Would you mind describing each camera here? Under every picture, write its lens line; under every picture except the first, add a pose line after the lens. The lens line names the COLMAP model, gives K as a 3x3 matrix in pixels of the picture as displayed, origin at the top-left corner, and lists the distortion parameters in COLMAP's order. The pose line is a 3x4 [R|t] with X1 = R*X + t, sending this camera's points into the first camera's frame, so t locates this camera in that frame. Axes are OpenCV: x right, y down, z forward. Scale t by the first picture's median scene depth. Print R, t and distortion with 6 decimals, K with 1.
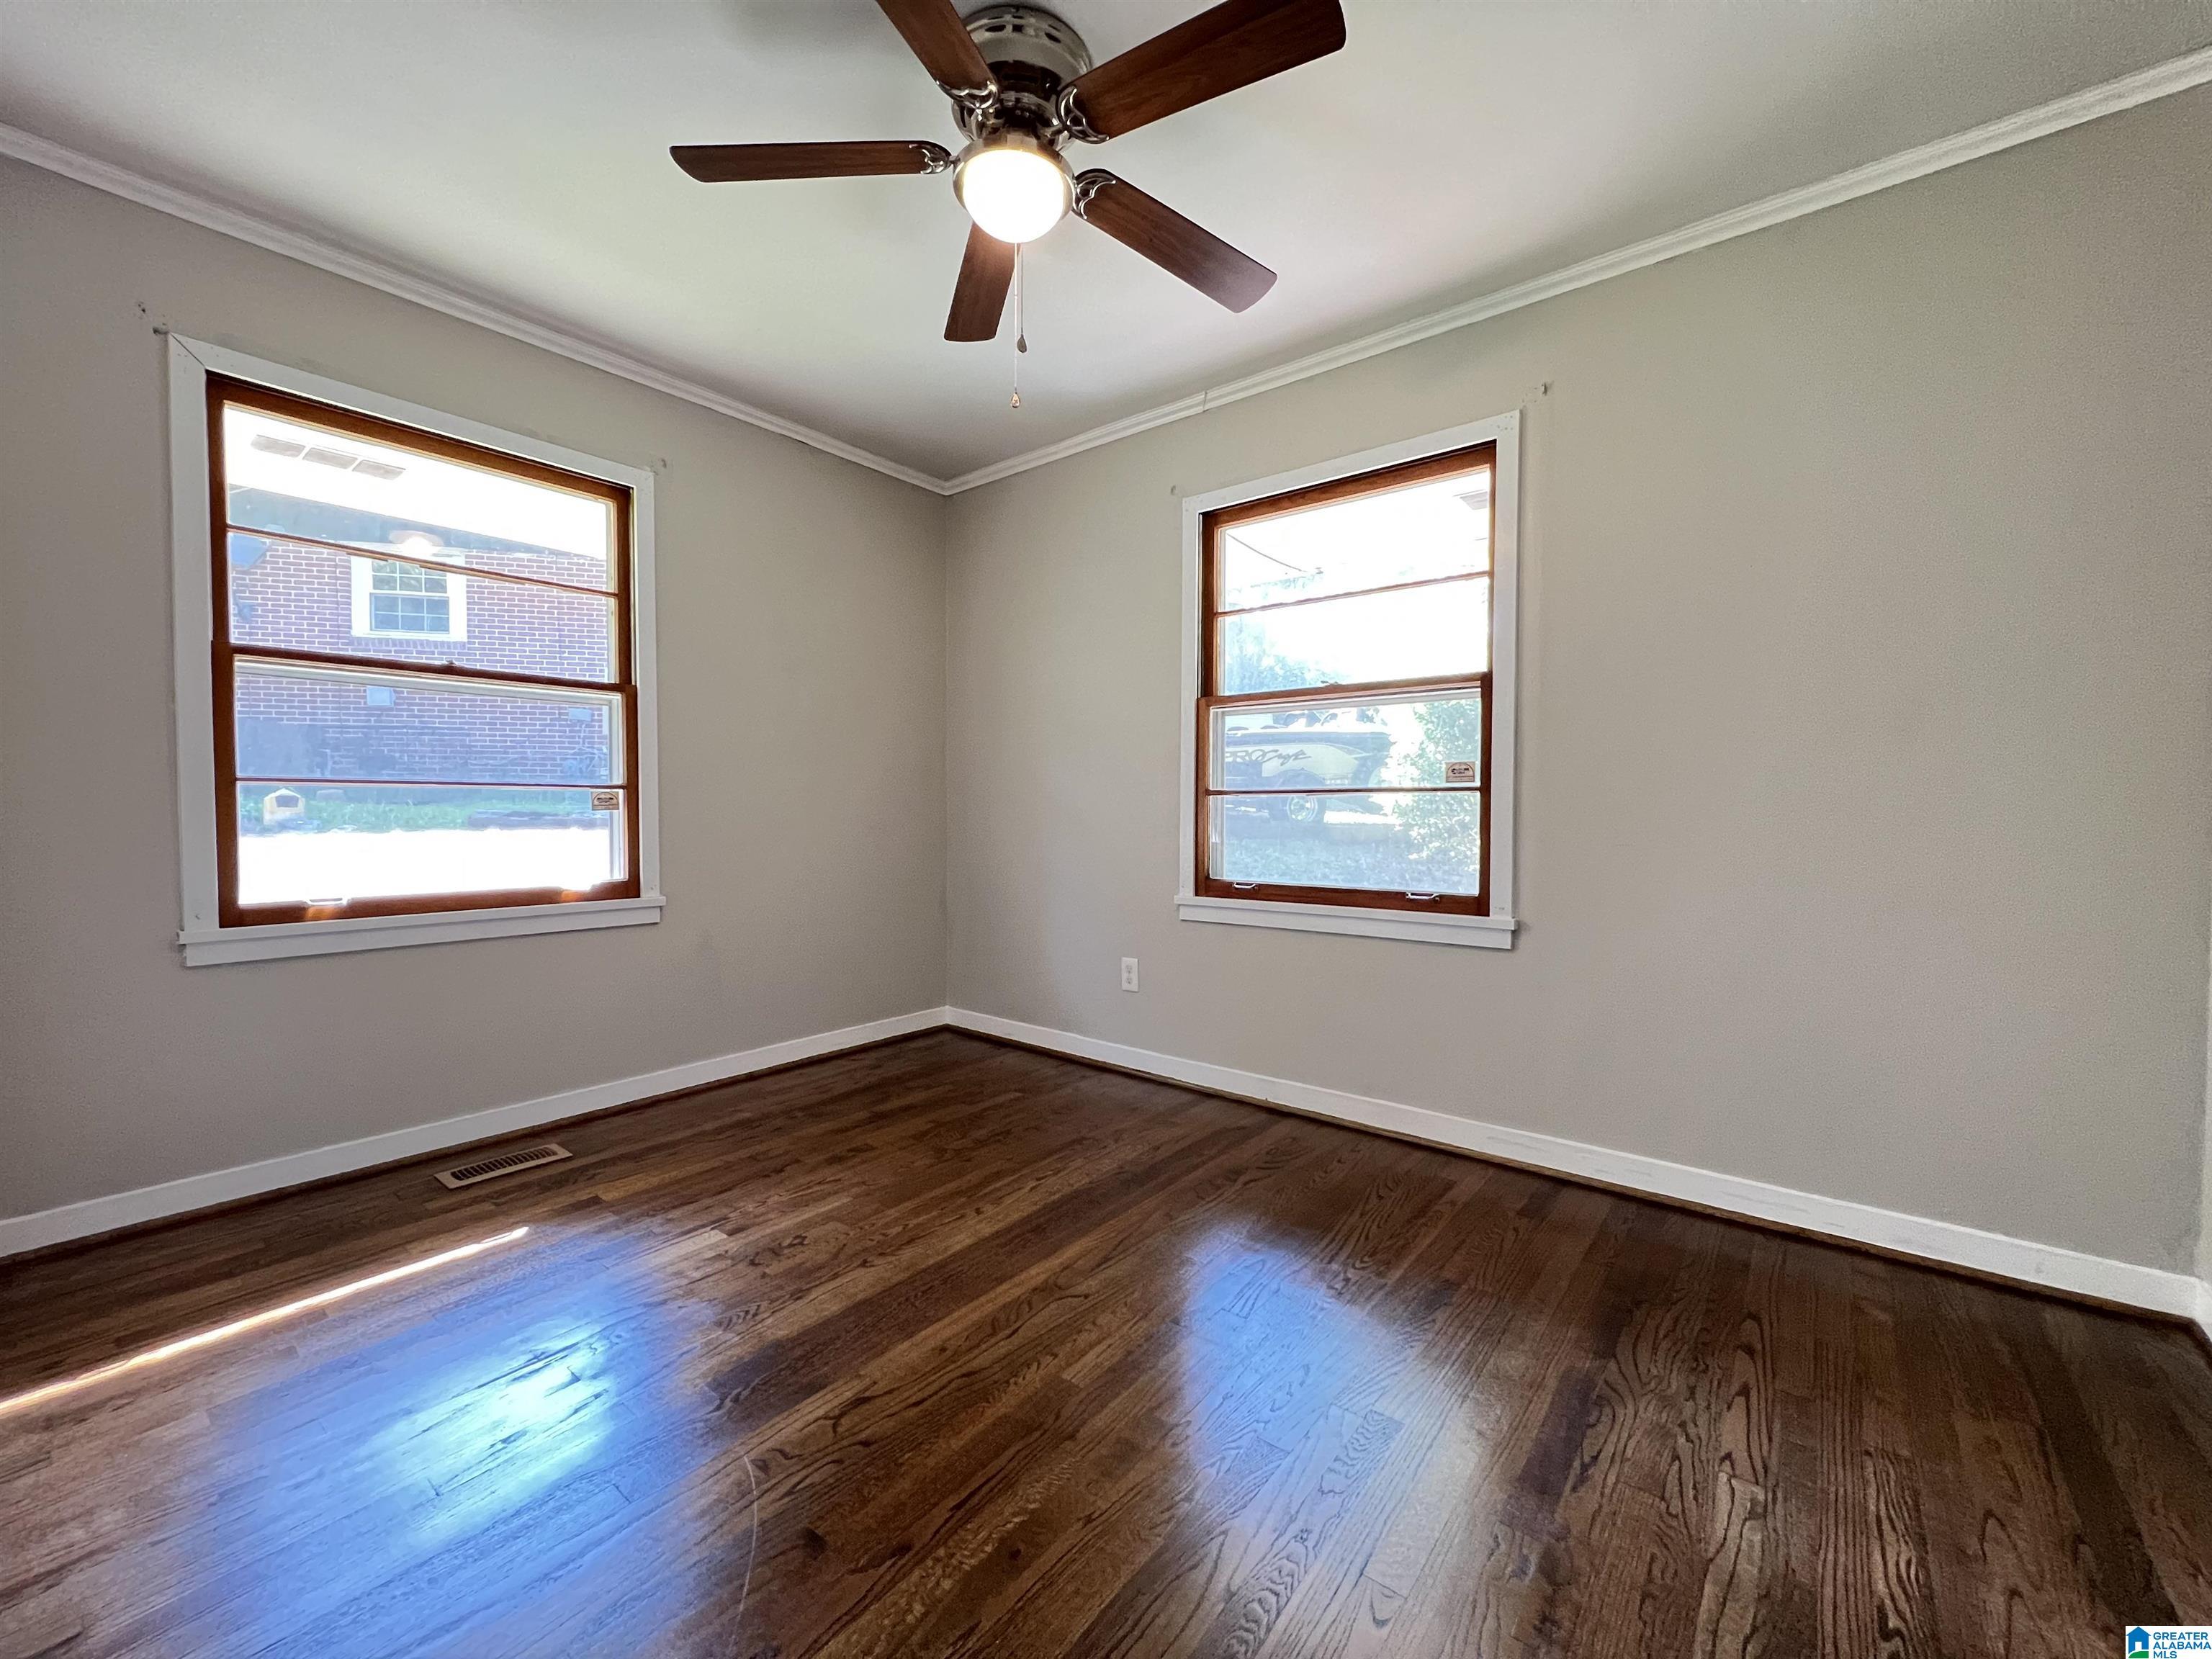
lens RADIAL K [[883.0, 0, 1110.6], [0, 883.0, 823.5], [0, 0, 1]] dist [-0.001632, -0.000749]
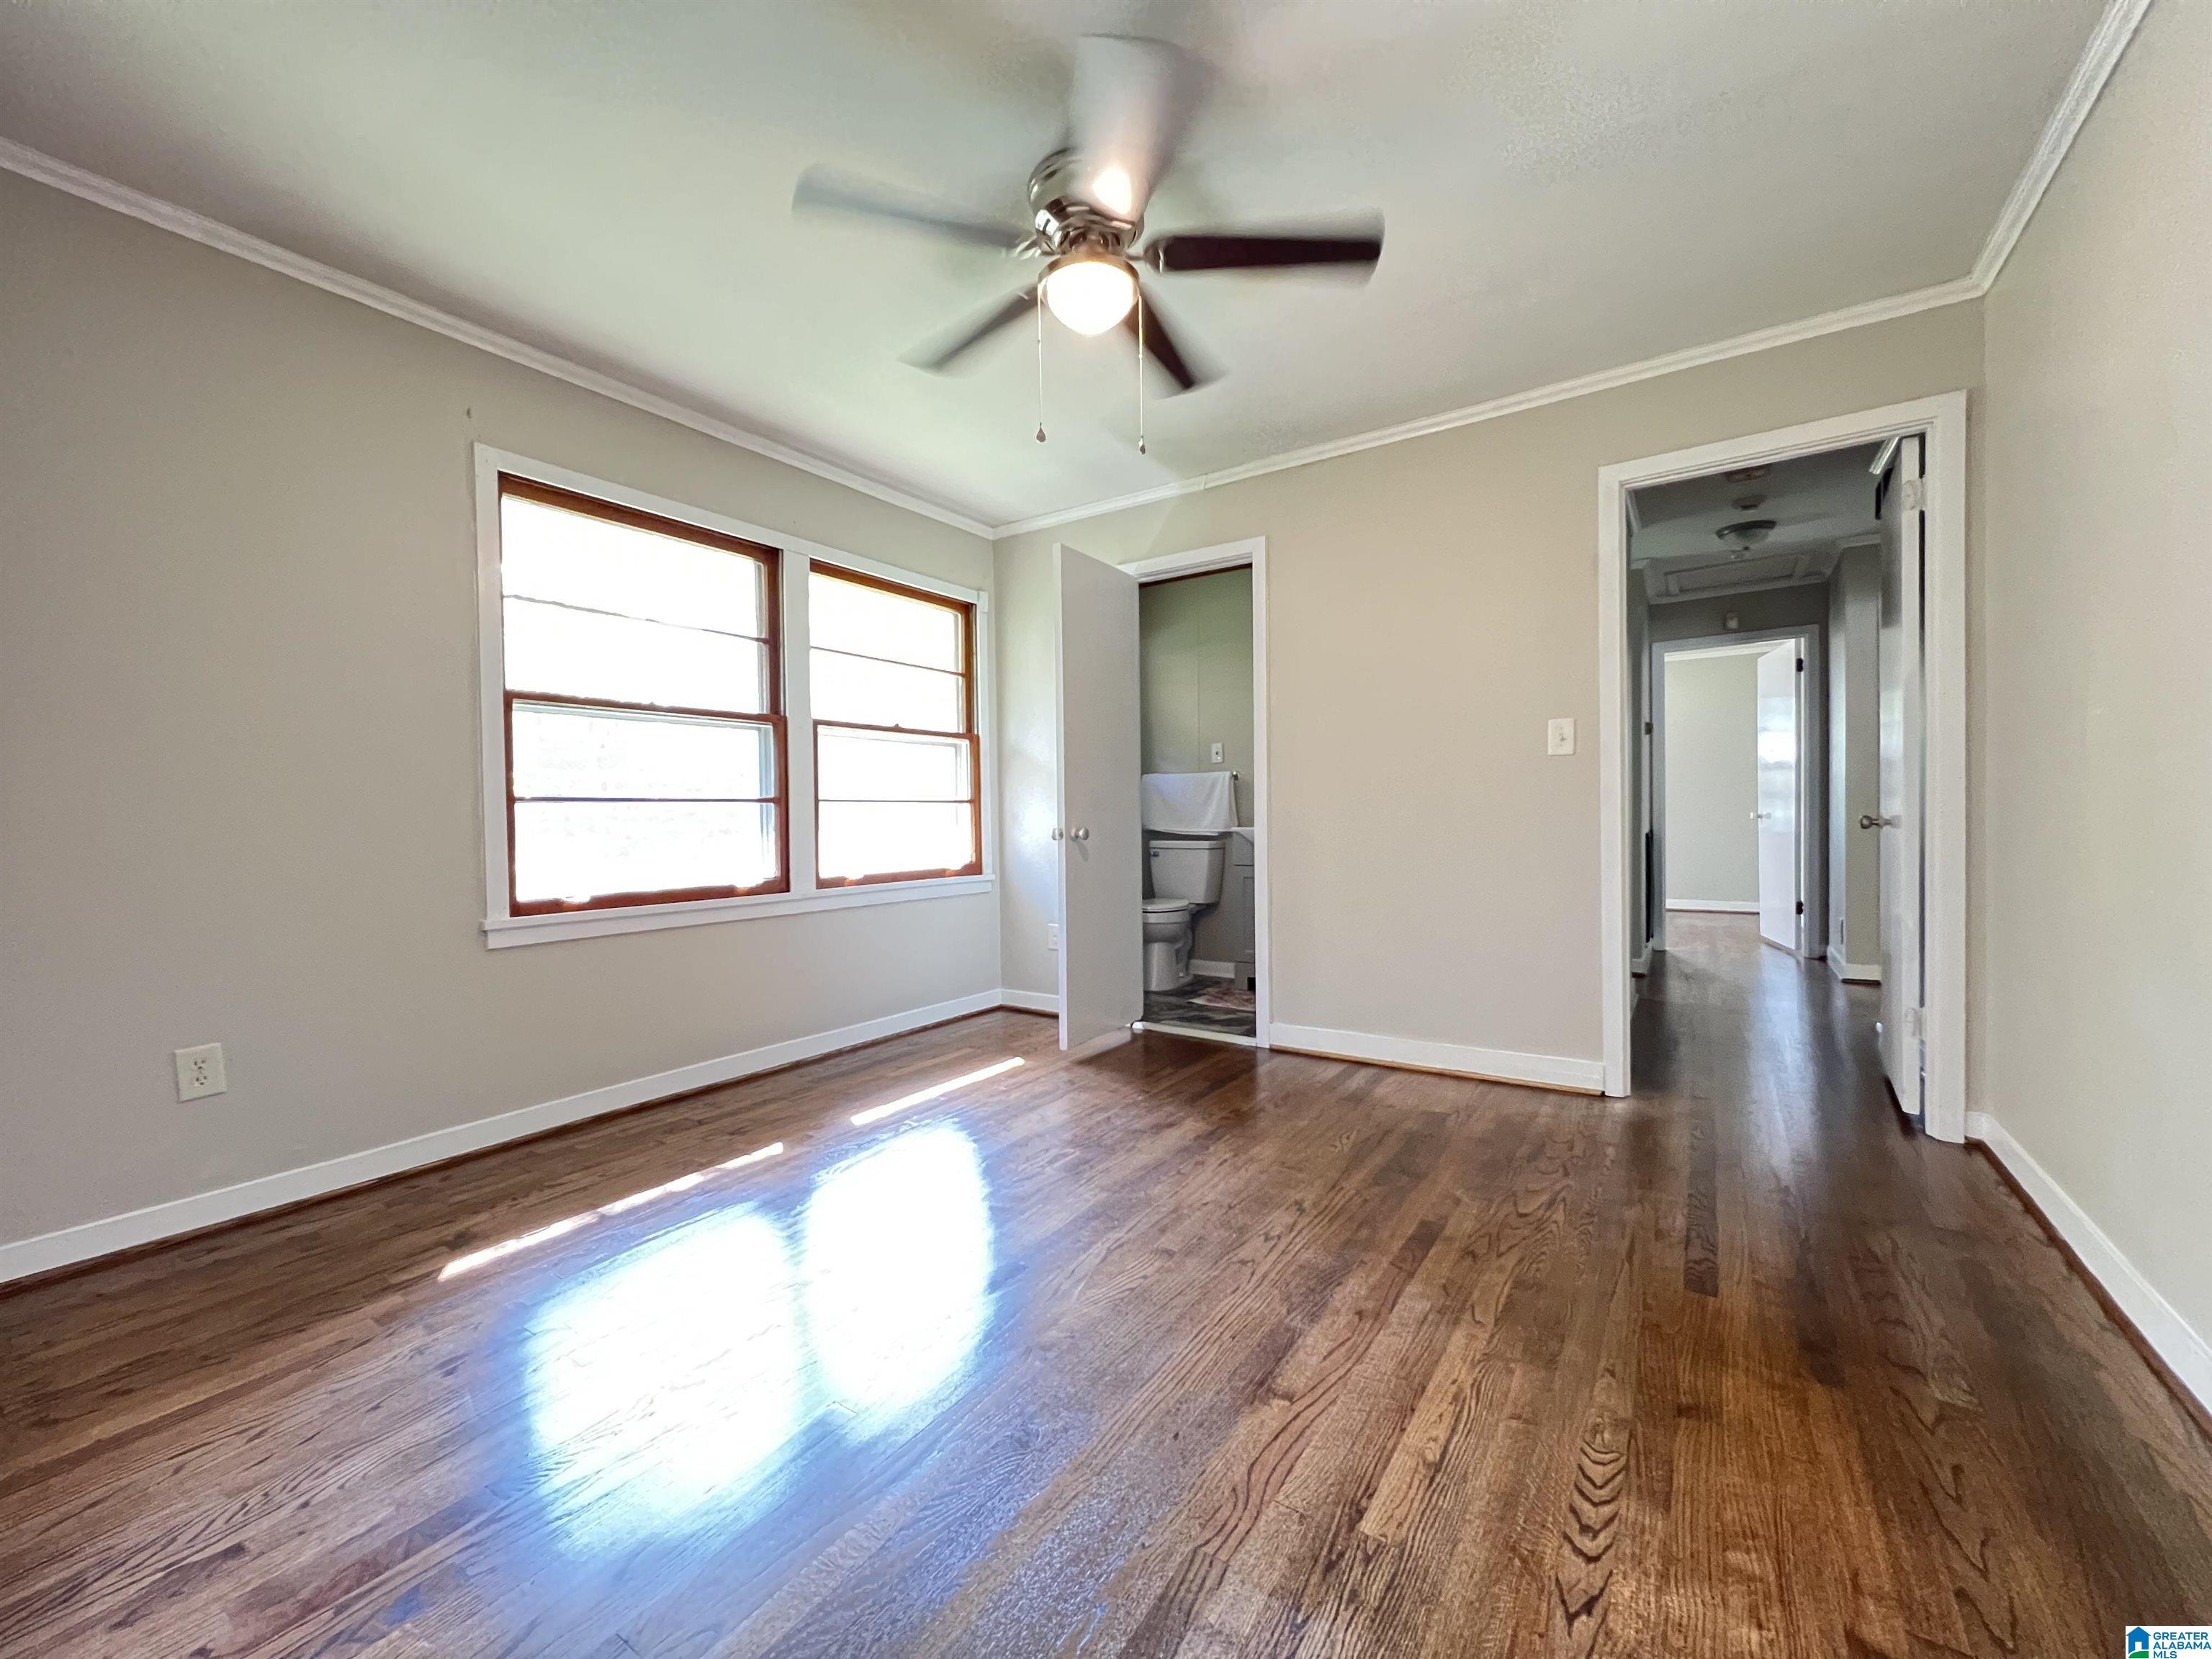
lens RADIAL K [[883.0, 0, 1136.5], [0, 883.0, 829.0], [0, 0, 1]] dist [-0.001632, -0.000749]
pose [[0.995220, -0.013844, 0.096669, -0.253413], [0.013917, 0.999903, -0.000088, 0.006010], [-0.096659, 0.001433, 0.995317, -0.328376]]
